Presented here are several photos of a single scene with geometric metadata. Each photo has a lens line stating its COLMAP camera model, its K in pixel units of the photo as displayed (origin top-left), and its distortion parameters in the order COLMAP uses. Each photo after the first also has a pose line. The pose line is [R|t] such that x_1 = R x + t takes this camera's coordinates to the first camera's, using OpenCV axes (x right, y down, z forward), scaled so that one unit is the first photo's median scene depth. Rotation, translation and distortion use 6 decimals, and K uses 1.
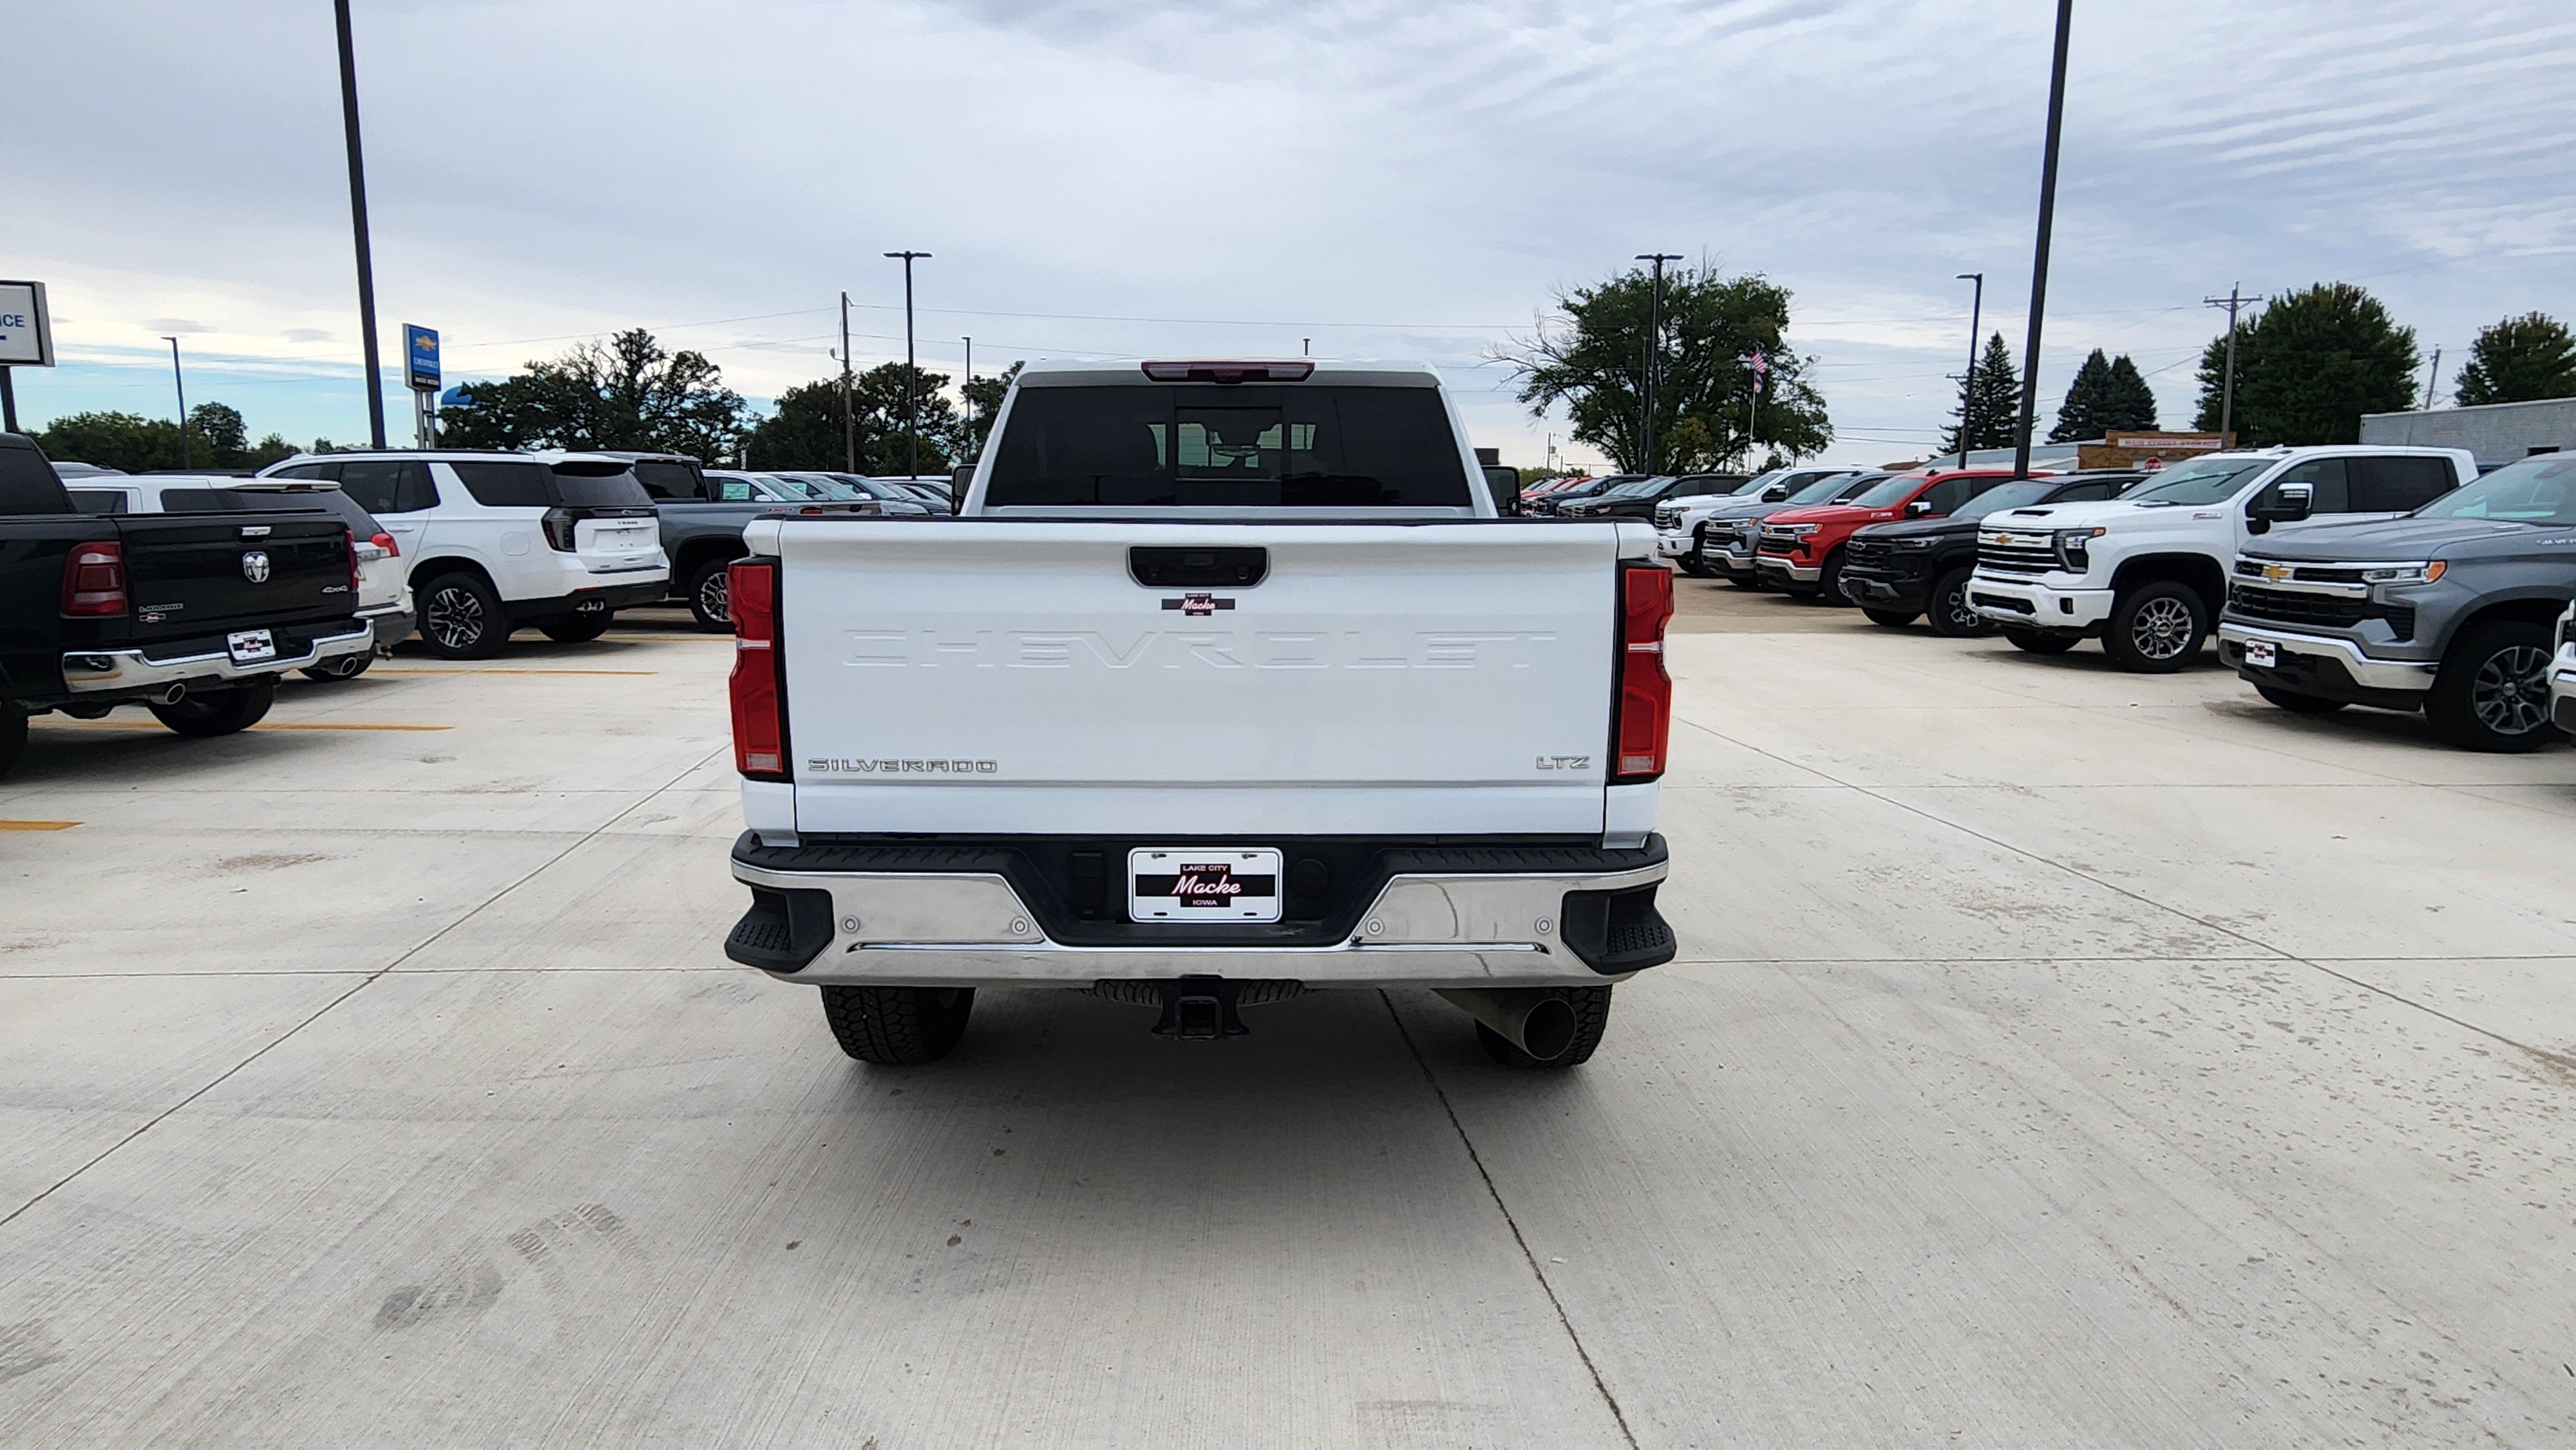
lens RADIAL K [[1479.0, 0, 1271.1], [0, 1479.0, 736.9], [0, 0, 1]] dist [0.001299, -0.001804]
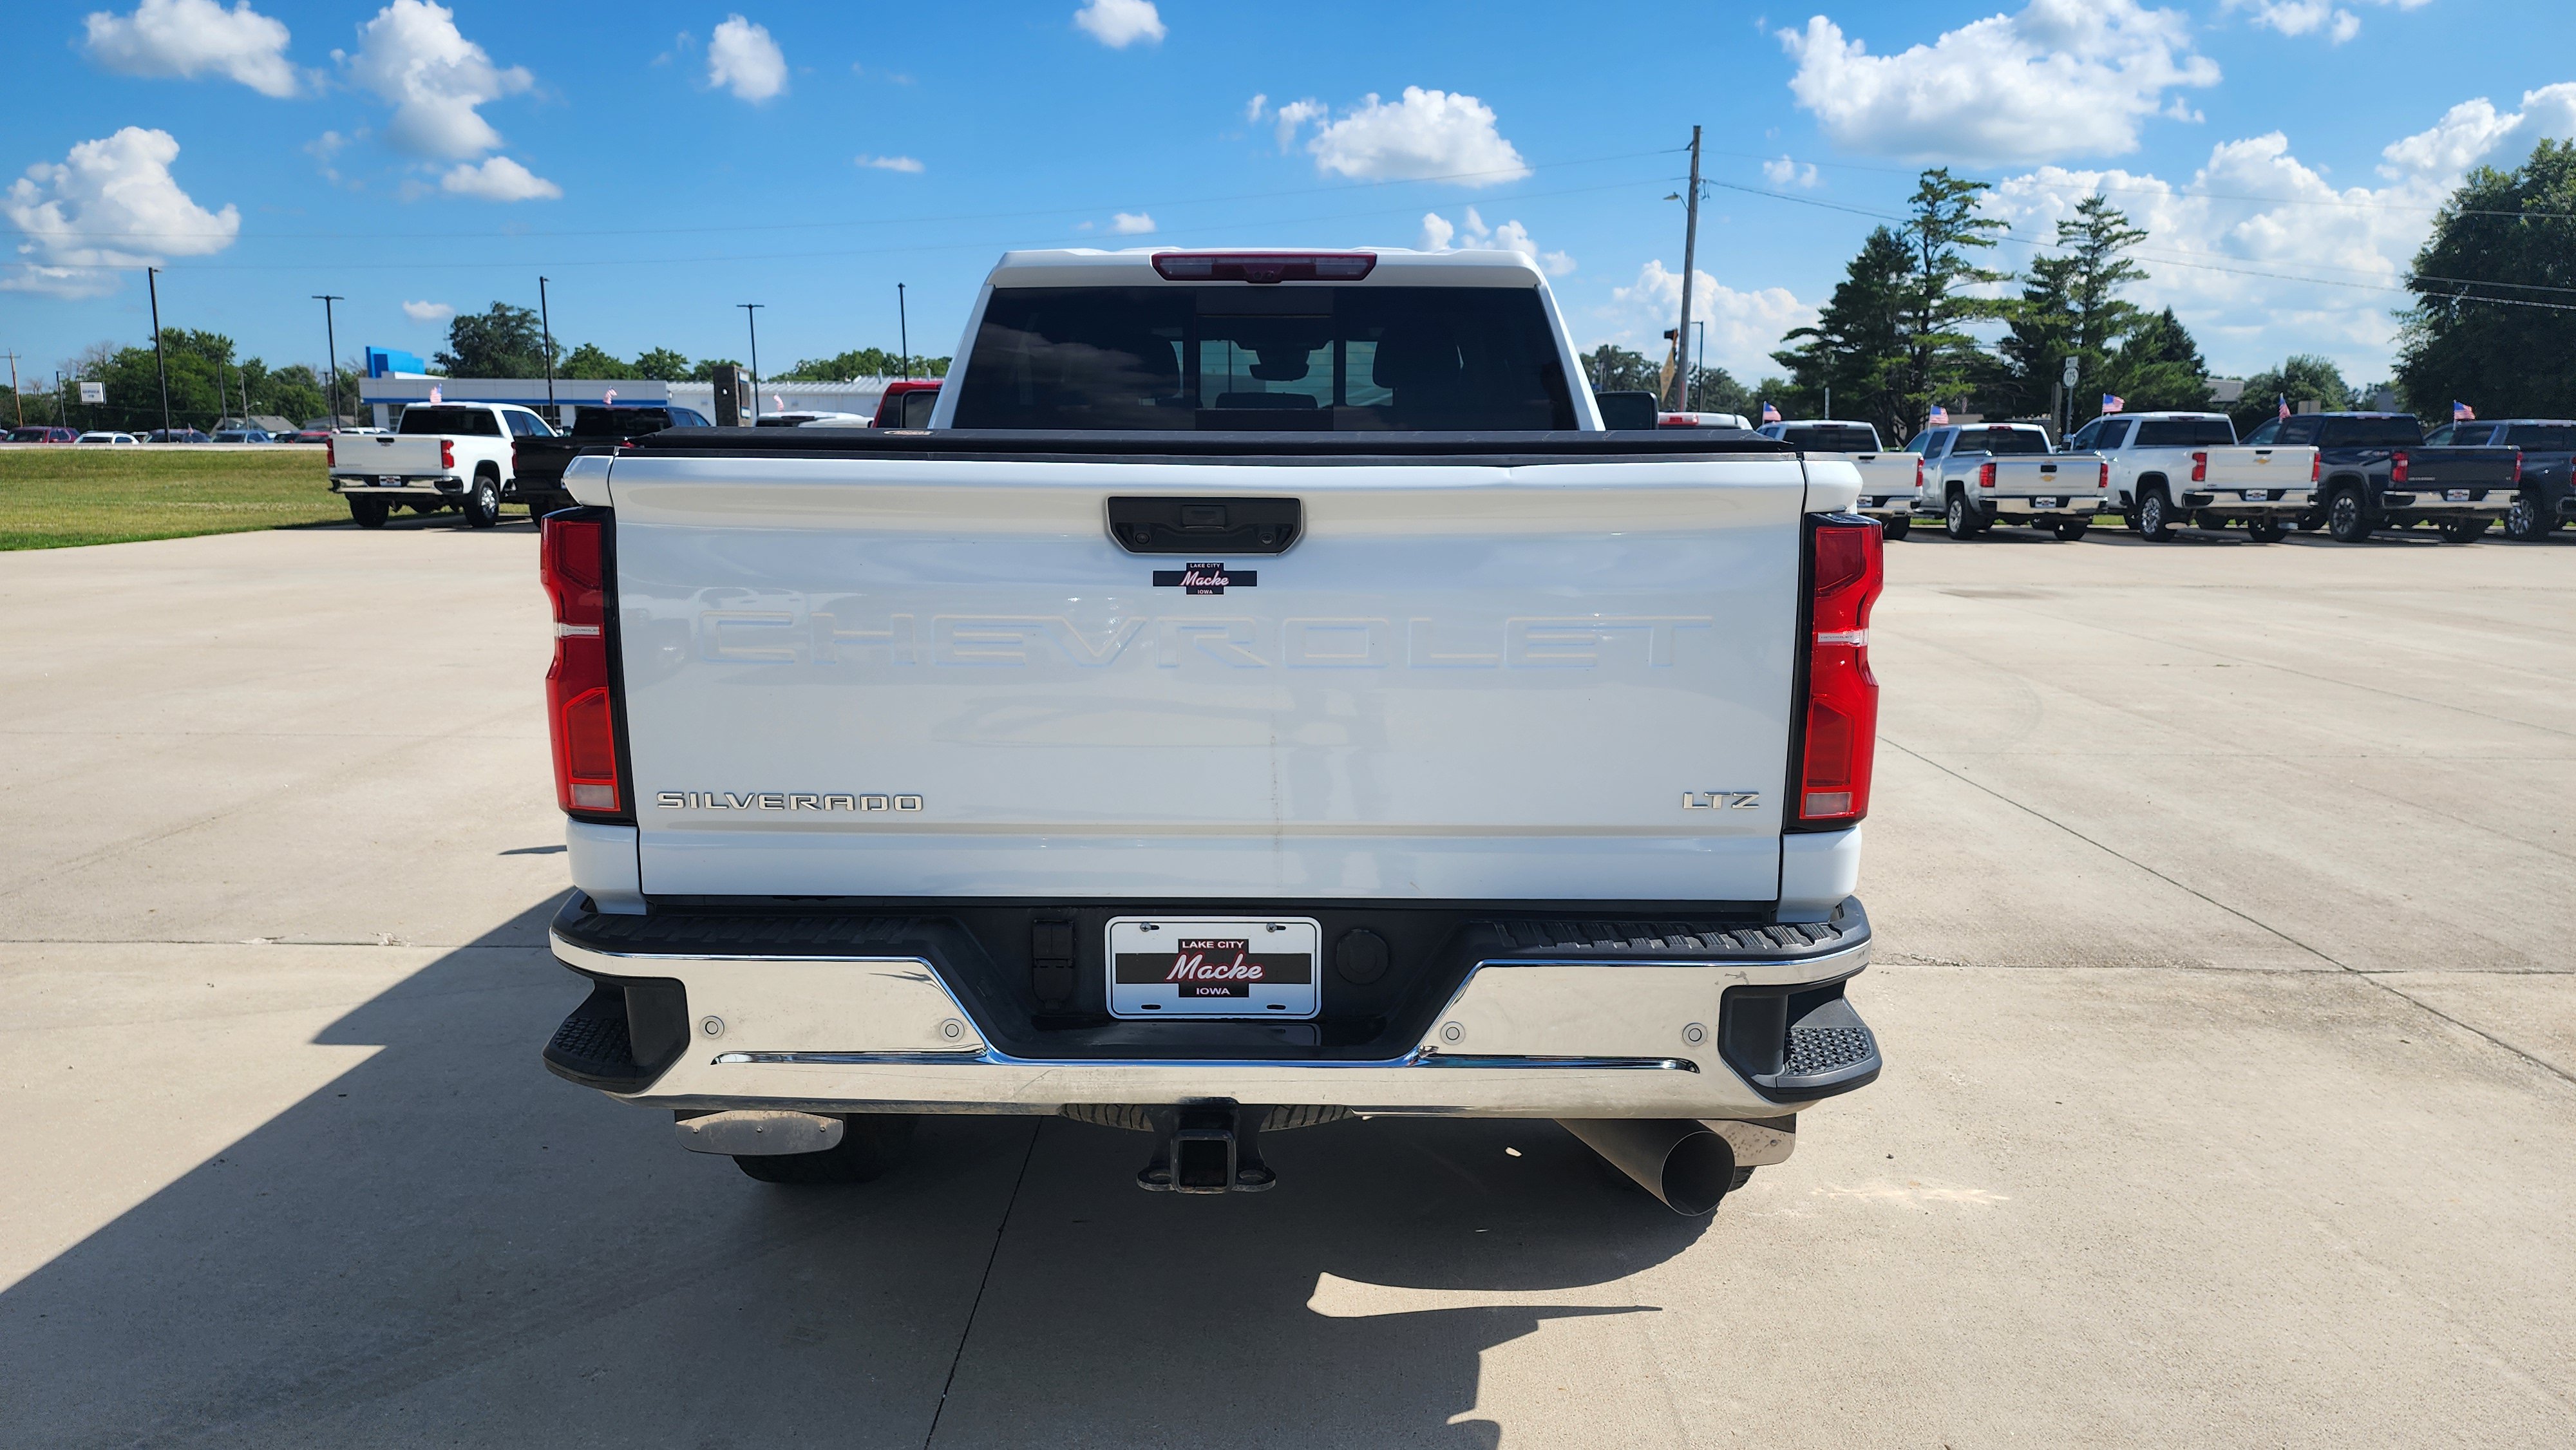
lens RADIAL K [[1504.9, 0, 1254.9], [0, 1504.9, 683.1], [0, 0, 1]] dist [0.000164, -0.000543]
pose [[0.999702, 0.004922, -0.023930, -0.004601], [-0.004562, 0.999876, 0.015081, -0.028567], [0.024002, -0.014968, 0.999600, 0.162166]]
